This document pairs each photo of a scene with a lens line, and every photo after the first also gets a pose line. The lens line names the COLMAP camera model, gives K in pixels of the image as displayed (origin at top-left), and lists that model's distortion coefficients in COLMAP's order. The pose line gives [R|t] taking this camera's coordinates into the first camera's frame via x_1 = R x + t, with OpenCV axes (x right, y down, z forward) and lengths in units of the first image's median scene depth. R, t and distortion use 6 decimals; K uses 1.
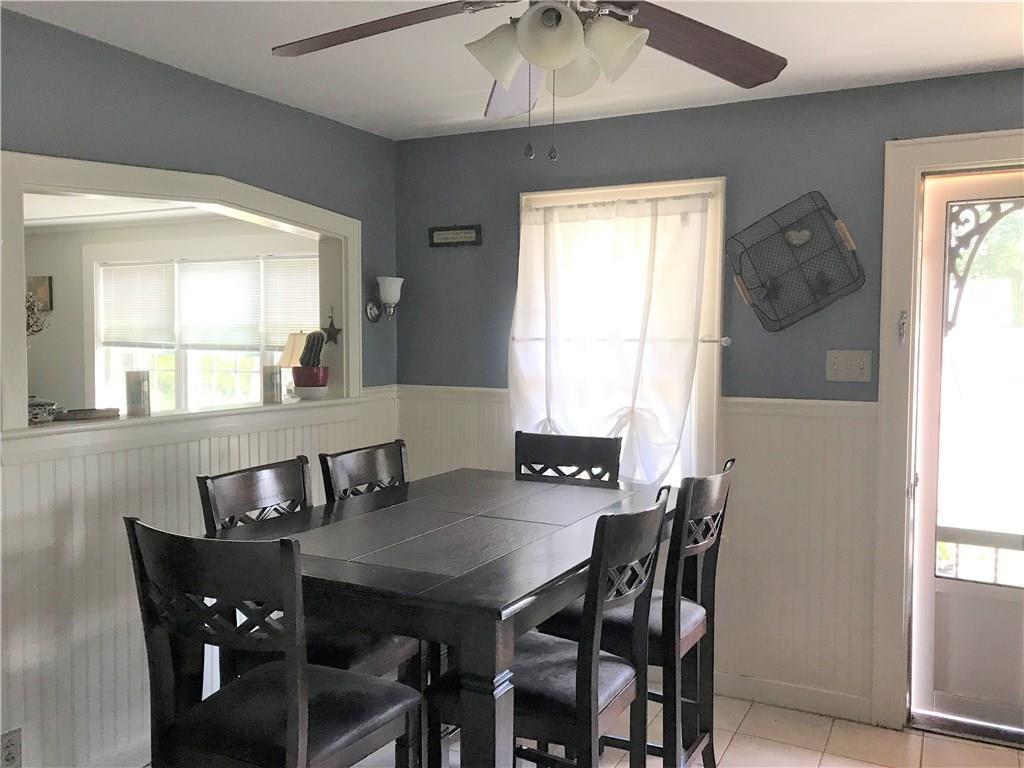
lens RADIAL K [[882.3, 0, 507.5], [0, 882.3, 378.8], [0, 0, 1]] dist [0.012402, 0.013708]
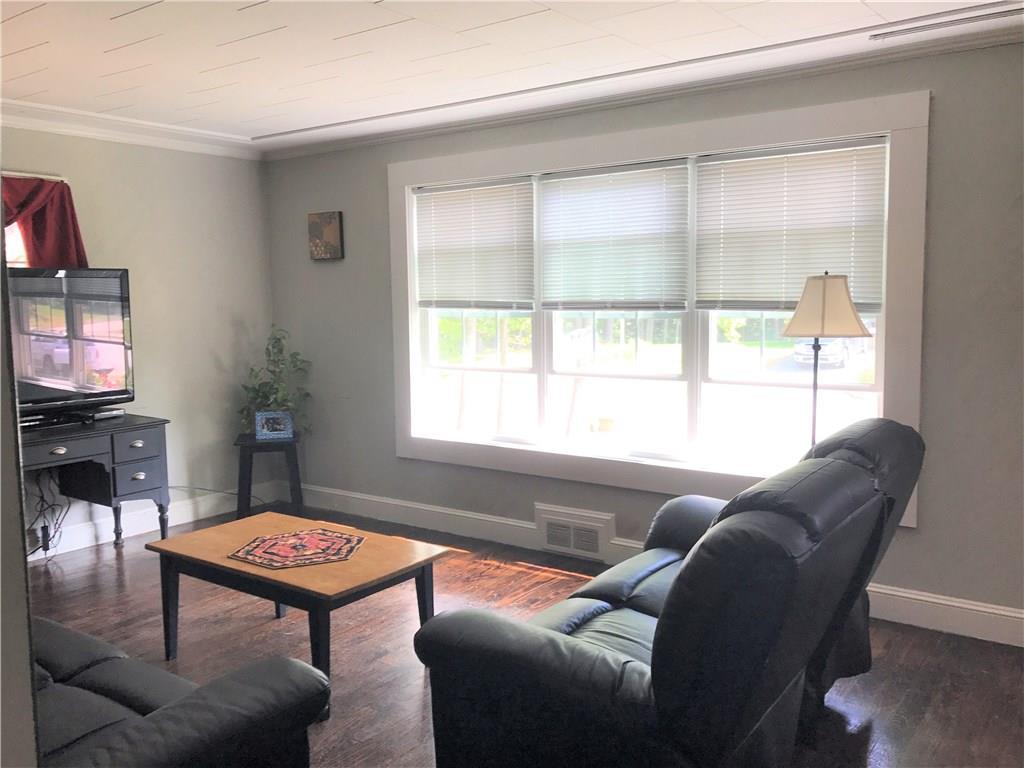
lens RADIAL K [[882.3, 0, 507.5], [0, 882.3, 378.8], [0, 0, 1]] dist [0.012402, 0.013708]
pose [[0.986650, -0.007620, -0.162677, -0.277803], [0.016221, 0.998536, 0.051607, -0.015538], [0.162045, -0.053556, 0.985329, 0.321759]]
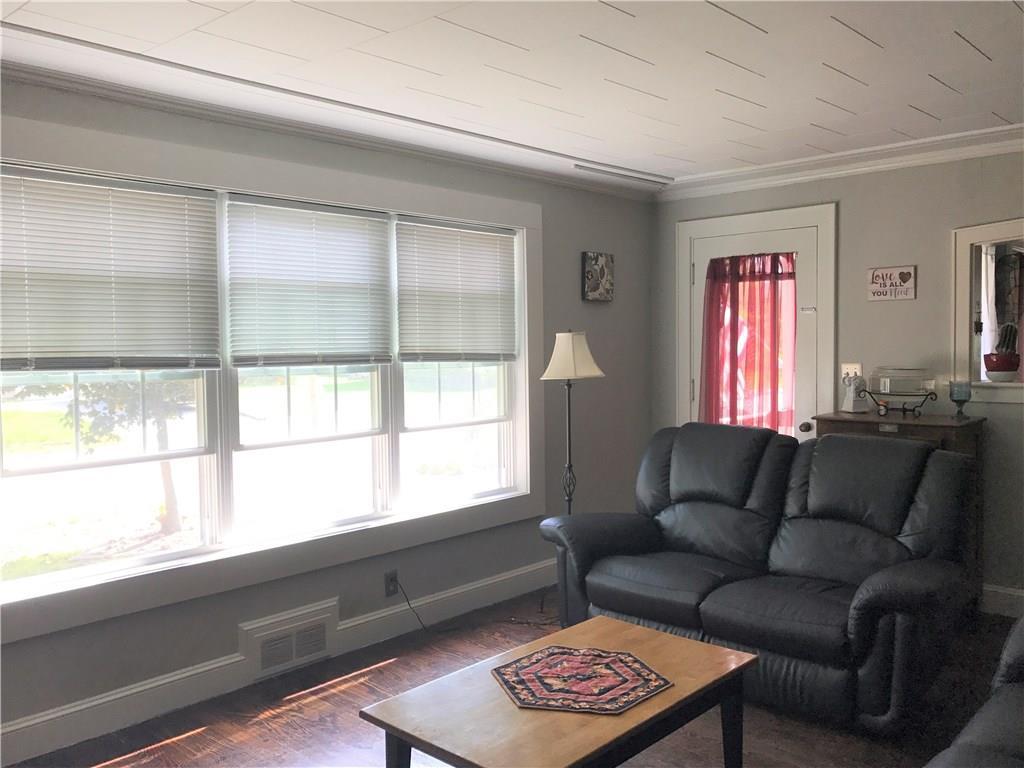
lens RADIAL K [[882.3, 0, 507.5], [0, 882.3, 378.8], [0, 0, 1]] dist [0.012402, 0.013708]
pose [[0.262628, -0.050759, 0.963561, -0.792584], [0.057565, 0.997661, 0.036866, -0.035197], [-0.963179, 0.045785, 0.264935, 0.685170]]
